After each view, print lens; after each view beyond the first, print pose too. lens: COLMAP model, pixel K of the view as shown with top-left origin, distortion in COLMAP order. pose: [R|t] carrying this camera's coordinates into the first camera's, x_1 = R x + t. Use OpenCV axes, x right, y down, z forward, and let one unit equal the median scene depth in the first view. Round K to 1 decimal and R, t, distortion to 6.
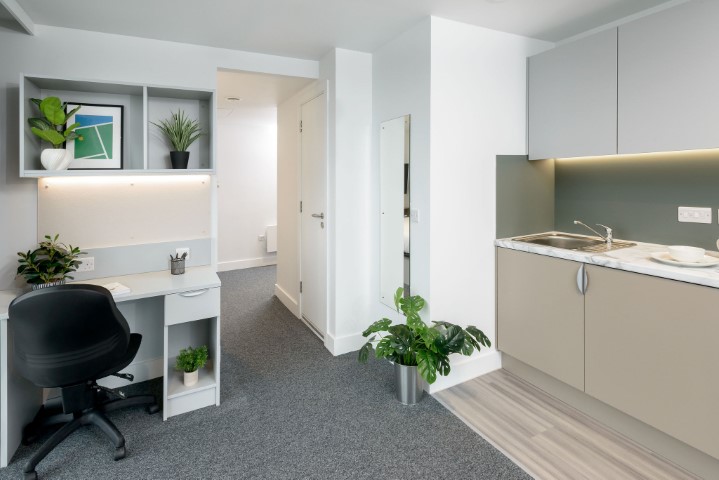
lens RADIAL K [[375.6, 0, 374.2], [0, 375.6, 174.6], [0, 0, 1]] dist [0.023866, -0.004810]
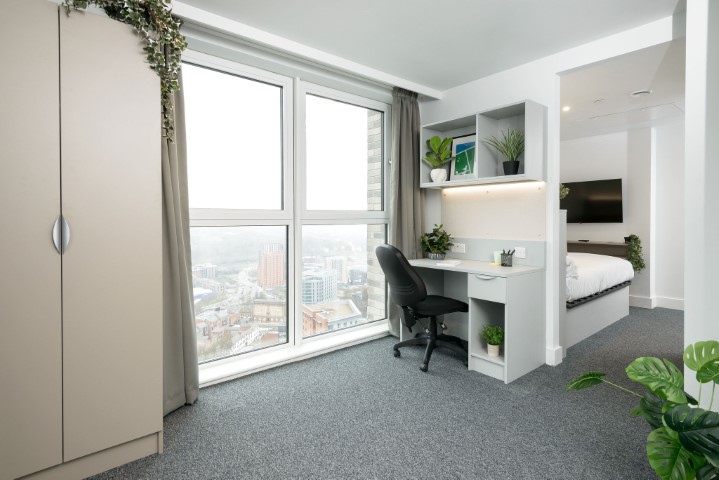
lens RADIAL K [[381.1, 0, 355.1], [0, 381.1, 223.8], [0, 0, 1]] dist [0.024462, -0.001995]
pose [[0.167871, 0.012772, -0.985726, 0.577684], [0.004374, 0.999897, 0.013700, 0.118787], [0.985799, -0.006612, 0.167797, 0.362049]]
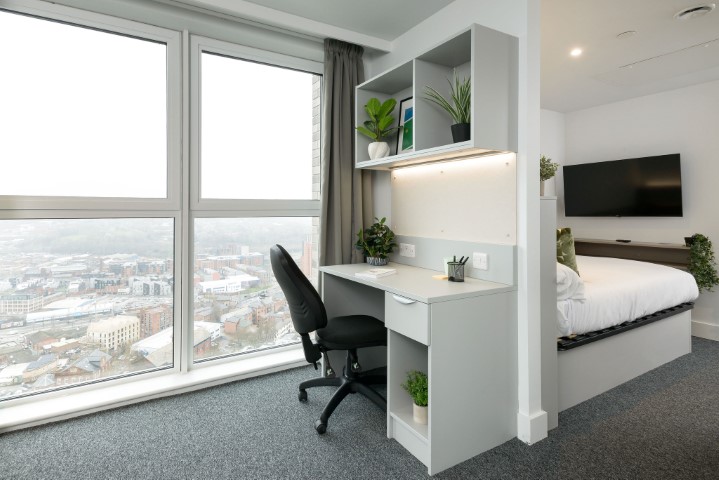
lens RADIAL K [[375.6, 0, 330.0], [0, 375.6, 208.3], [0, 0, 1]] dist [0.023866, -0.004810]
pose [[-0.018839, -0.004939, -0.999810, 0.268670], [0.001495, 0.999987, -0.004968, 0.121132], [0.999821, -0.001588, -0.018832, 0.786901]]
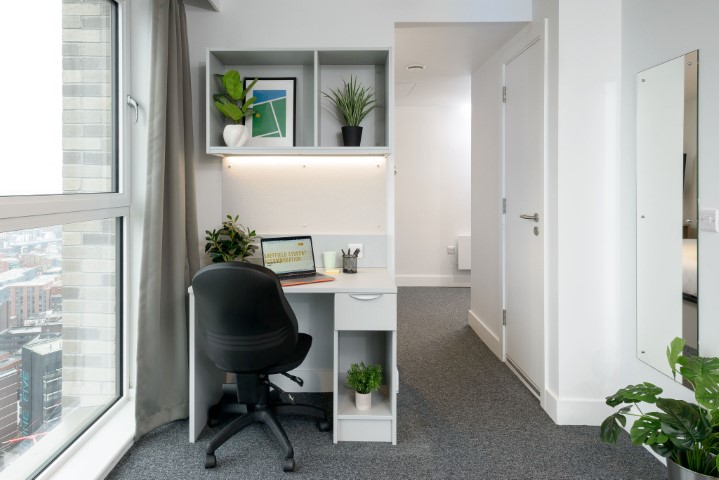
lens RADIAL K [[469.6, 0, 340.4], [0, 469.6, 191.2], [0, 0, 1]] dist [0.017041, -0.005663]
pose [[0.863703, 0.001264, -0.503999, -0.020672], [0.001881, 0.999982, 0.005731, 0.081105], [0.503998, -0.005898, 0.863685, 0.109908]]
